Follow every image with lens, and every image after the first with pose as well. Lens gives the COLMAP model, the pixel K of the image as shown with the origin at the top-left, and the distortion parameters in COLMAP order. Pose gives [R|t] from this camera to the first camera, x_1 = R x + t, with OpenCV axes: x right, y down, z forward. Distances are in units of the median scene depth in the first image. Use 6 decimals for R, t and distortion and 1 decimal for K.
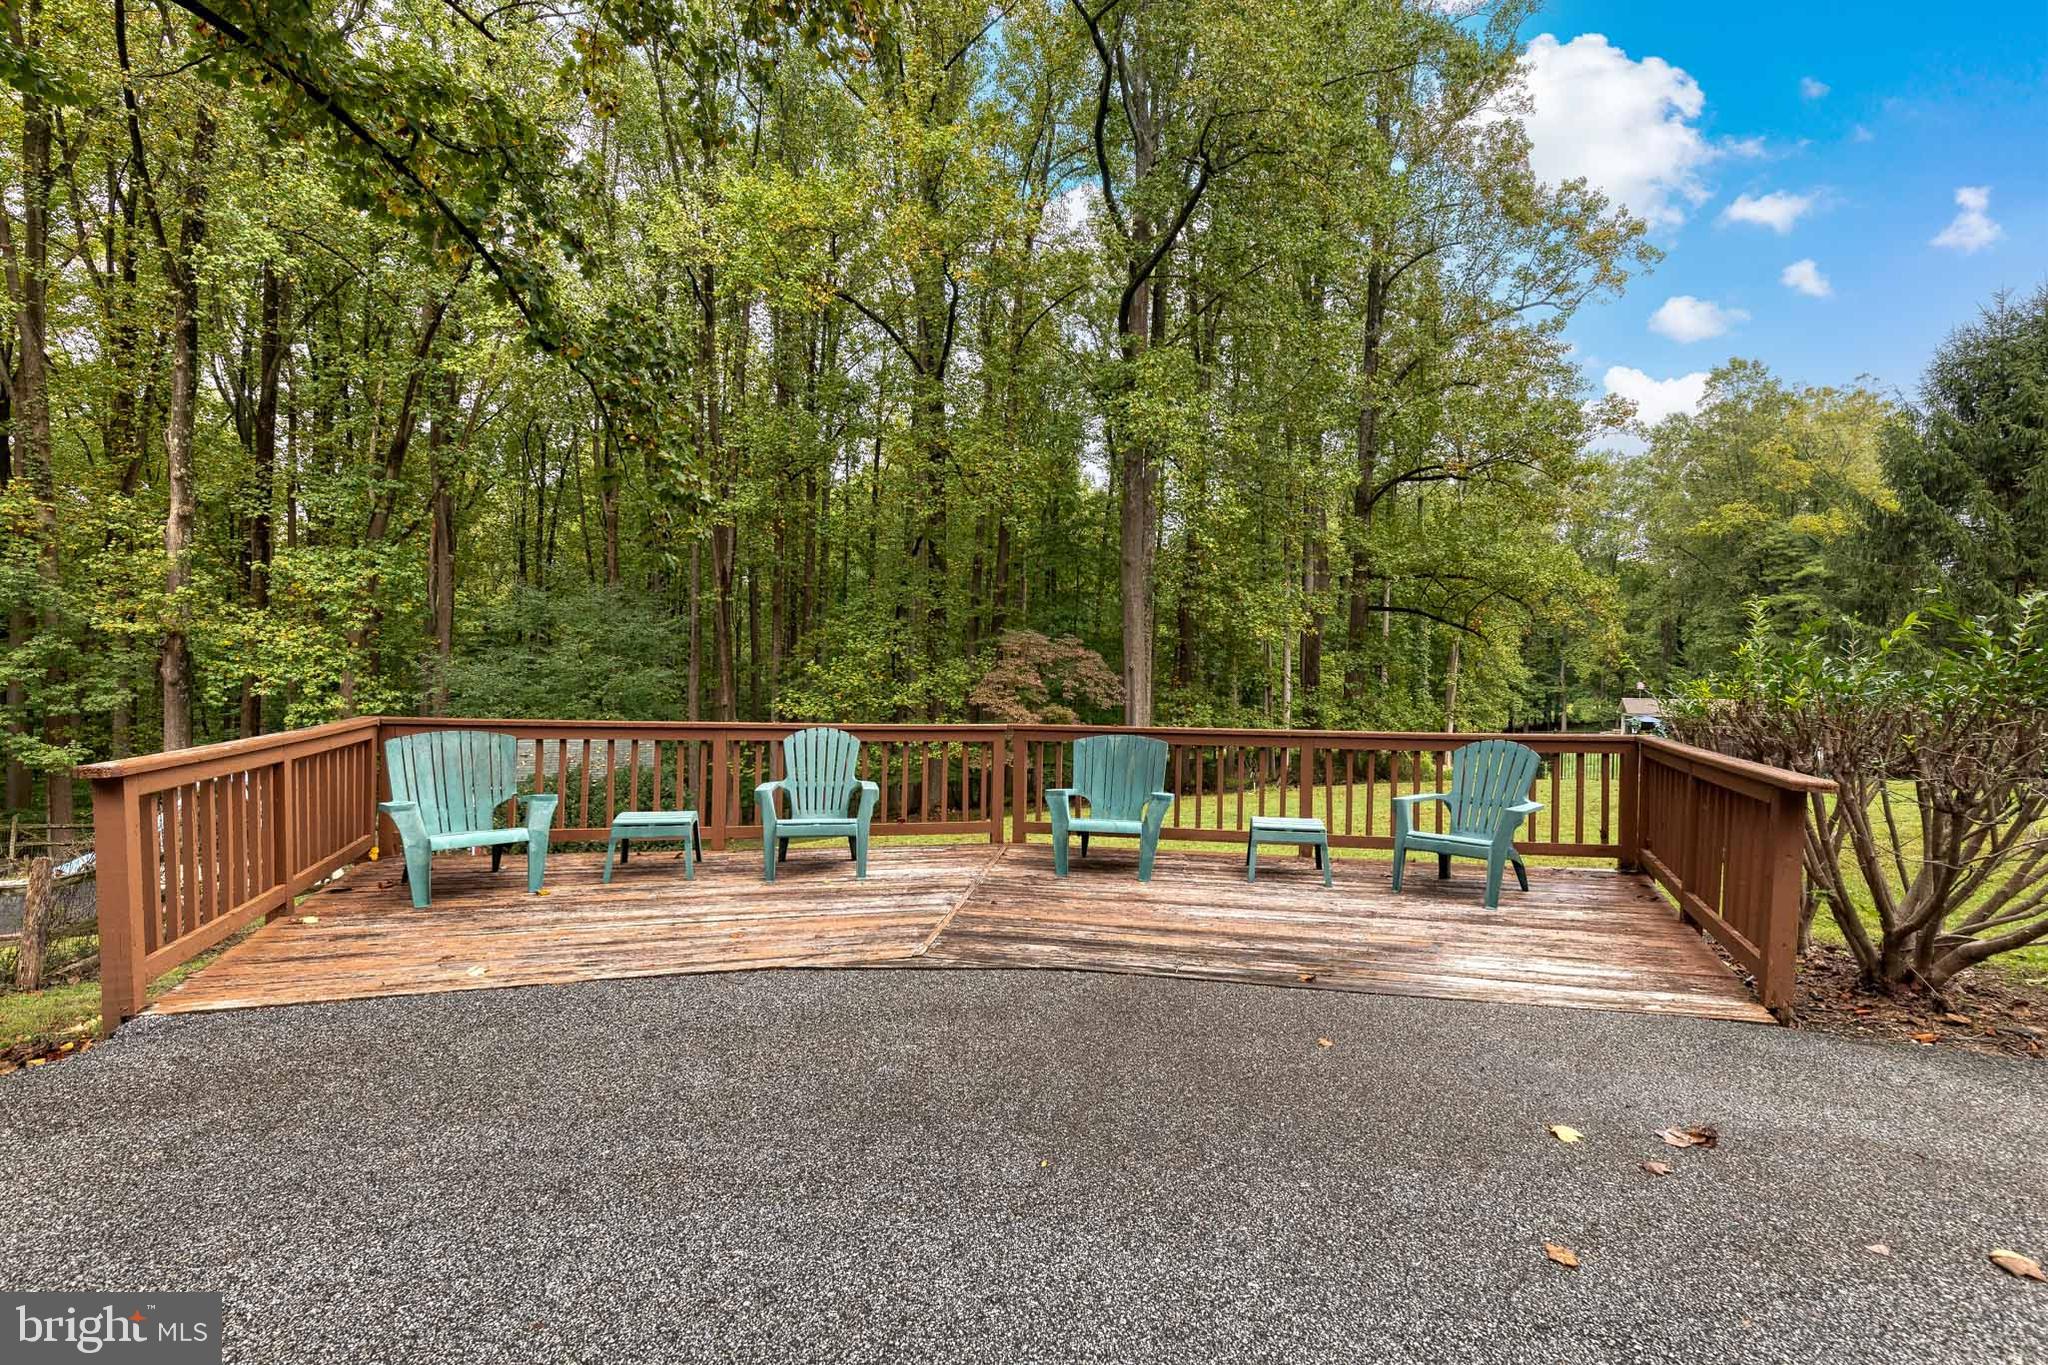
lens RADIAL K [[929.8, 0, 1024.5], [0, 929.8, 697.4], [0, 0, 1]] dist [-0.001096, -0.000098]
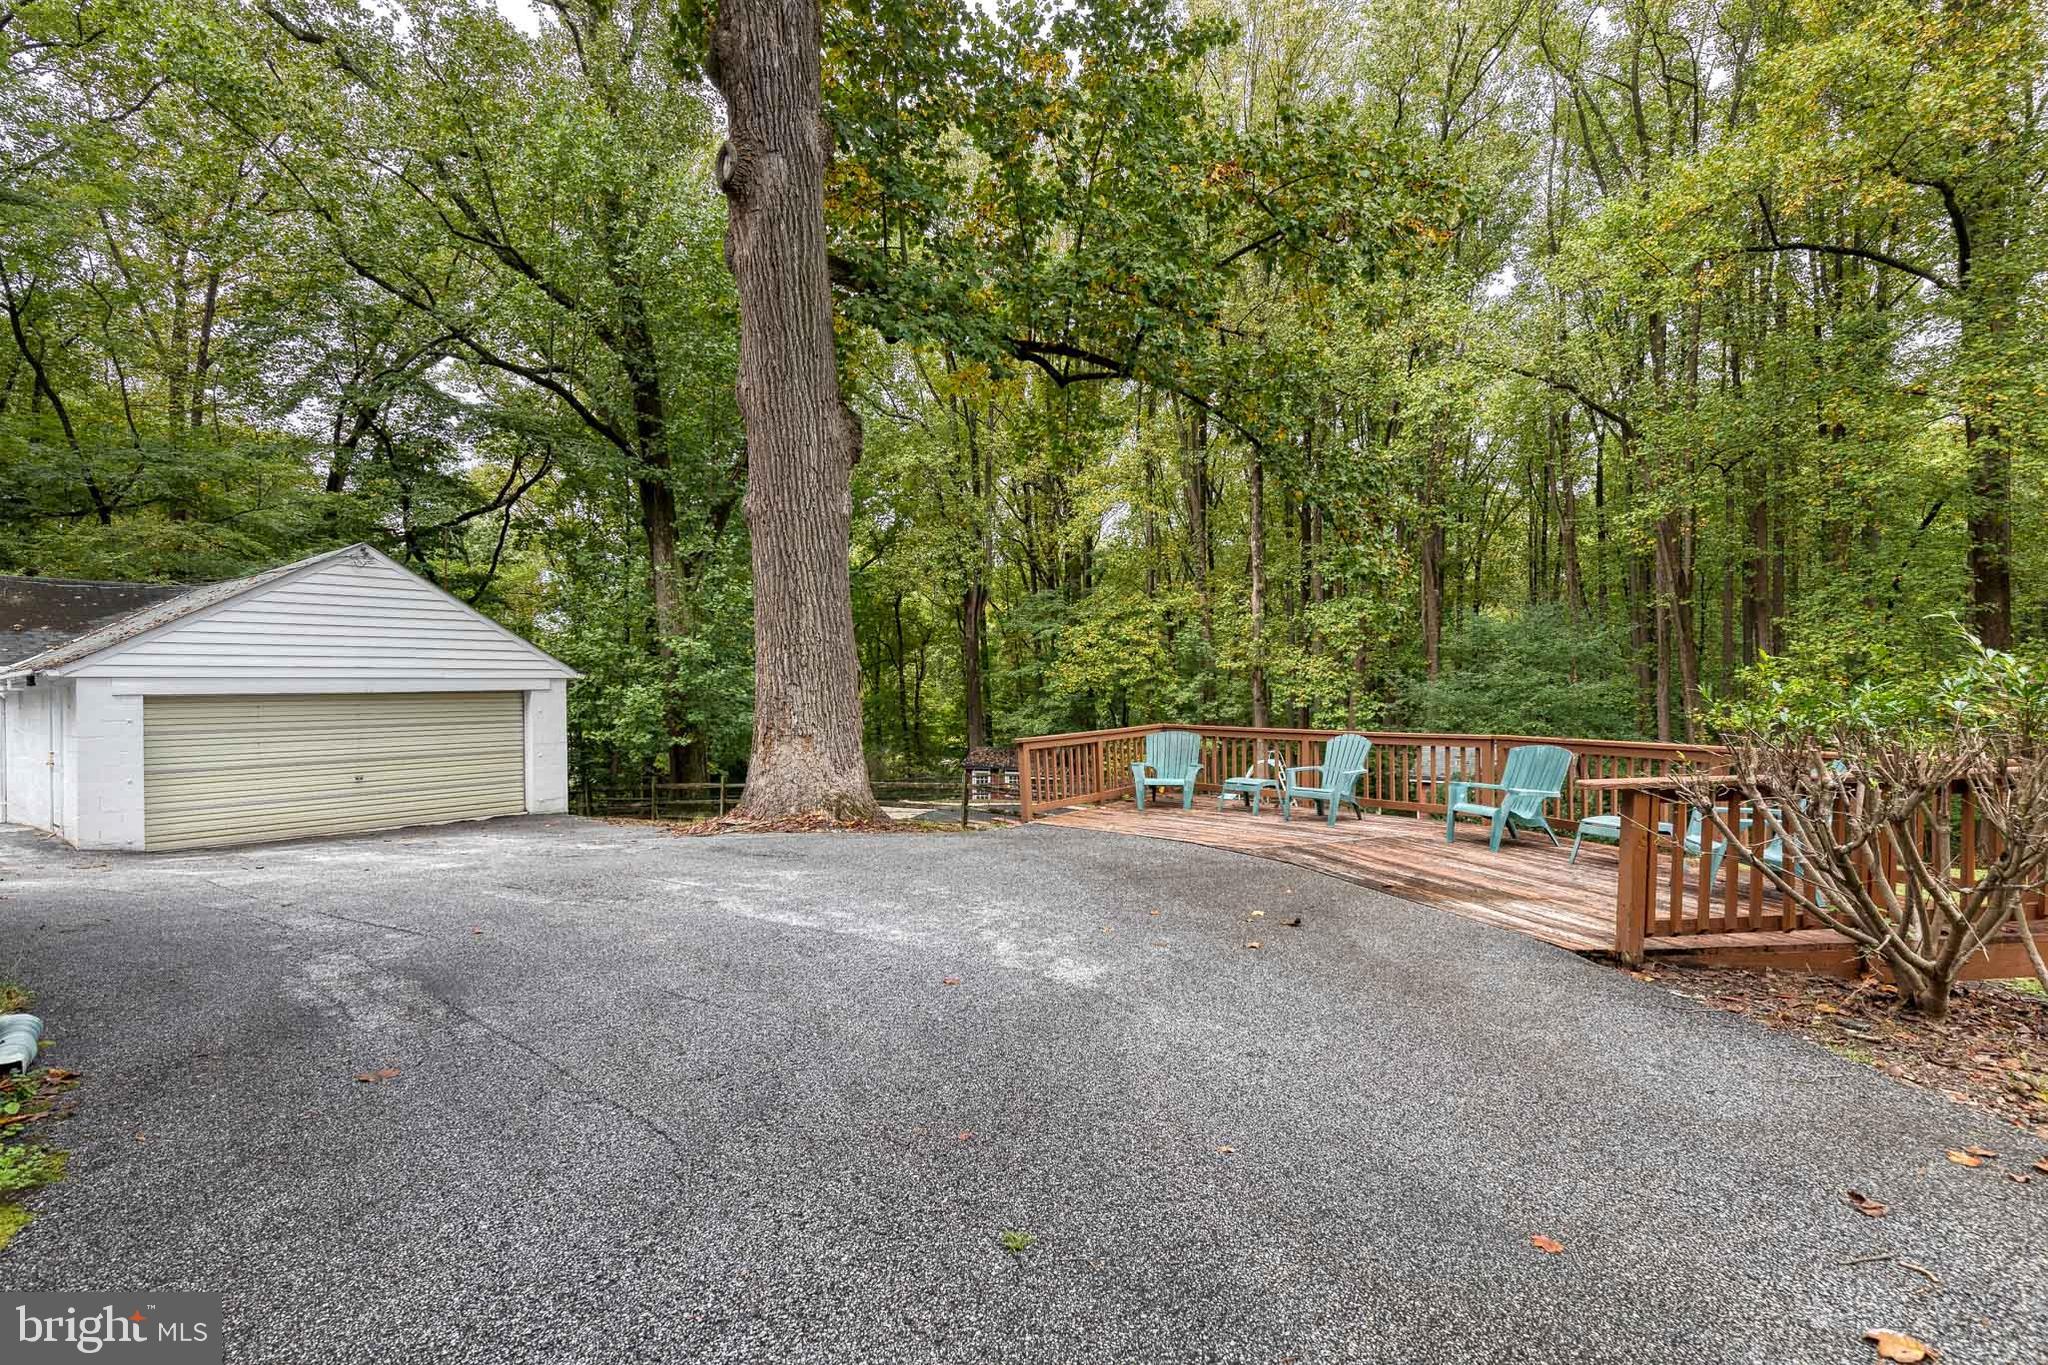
lens RADIAL K [[929.8, 0, 1035.3], [0, 929.8, 685.1], [0, 0, 1]] dist [-0.001096, -0.000098]
pose [[0.435594, -0.024716, -0.899804, 0.300968], [0.003706, 0.999664, -0.025664, -0.001384], [0.900135, 0.007844, 0.435540, 0.002870]]
